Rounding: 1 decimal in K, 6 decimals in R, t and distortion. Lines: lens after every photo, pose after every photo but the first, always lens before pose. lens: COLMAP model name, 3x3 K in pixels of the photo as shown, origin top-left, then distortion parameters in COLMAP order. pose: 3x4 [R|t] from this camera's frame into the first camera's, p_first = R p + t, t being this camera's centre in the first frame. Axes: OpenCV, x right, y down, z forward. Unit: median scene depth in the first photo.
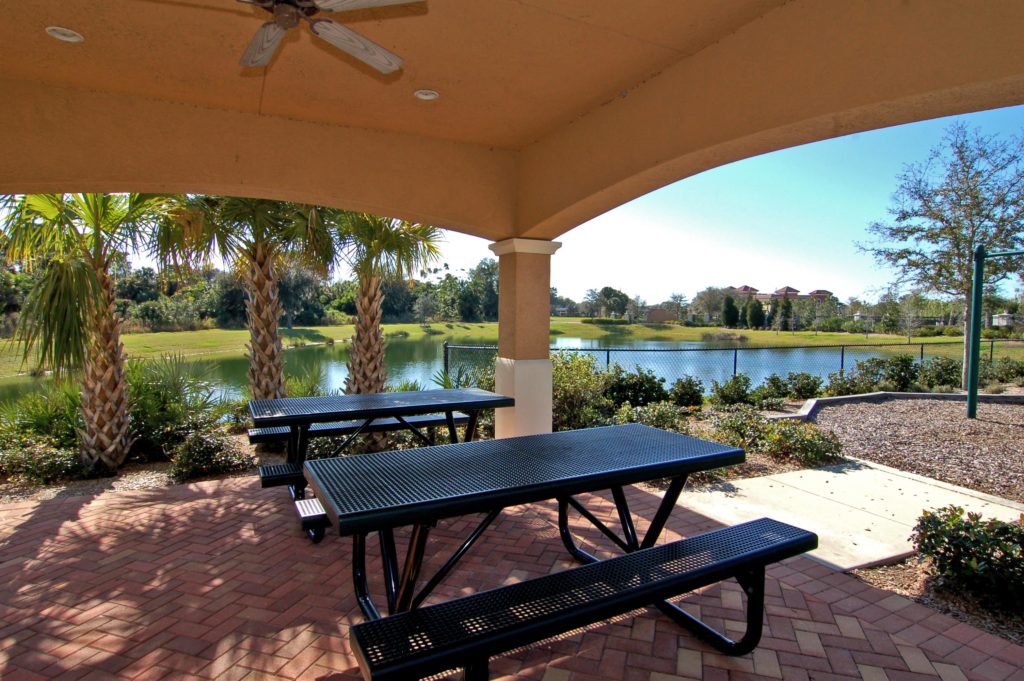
lens RADIAL K [[555.2, 0, 517.2], [0, 555.2, 339.2], [0, 0, 1]] dist [-0.002770, -0.000558]
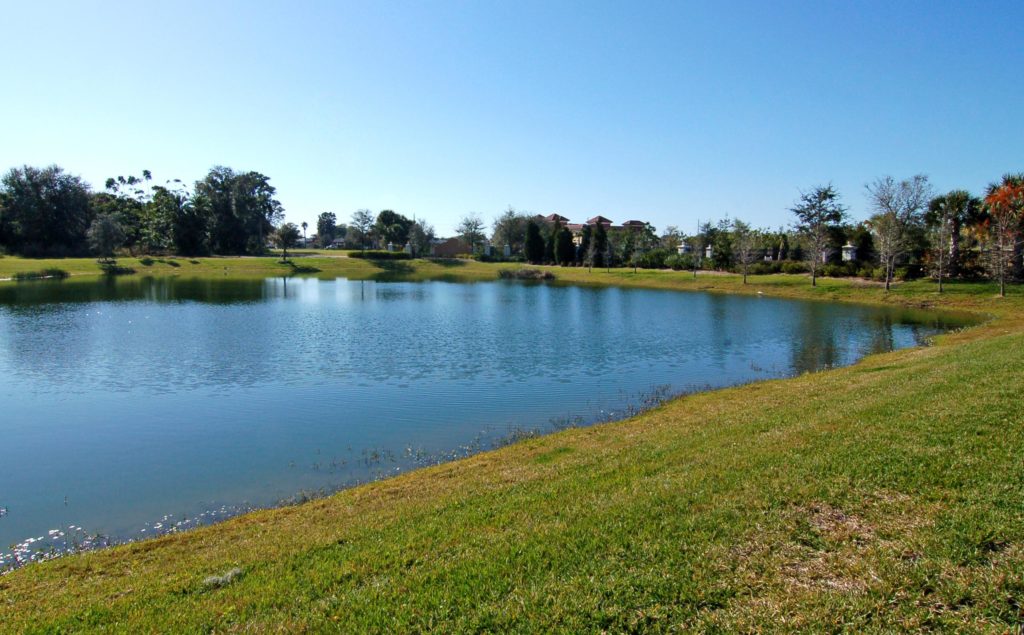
lens RADIAL K [[531.9, 0, 509.9], [0, 531.9, 317.3], [0, 0, 1]] dist [-0.019844, -0.000254]
pose [[0.956969, -0.028551, 0.288781, 0.121120], [0.006069, 0.996900, 0.078450, -0.003423], [-0.290126, -0.073322, 0.954175, 0.265440]]
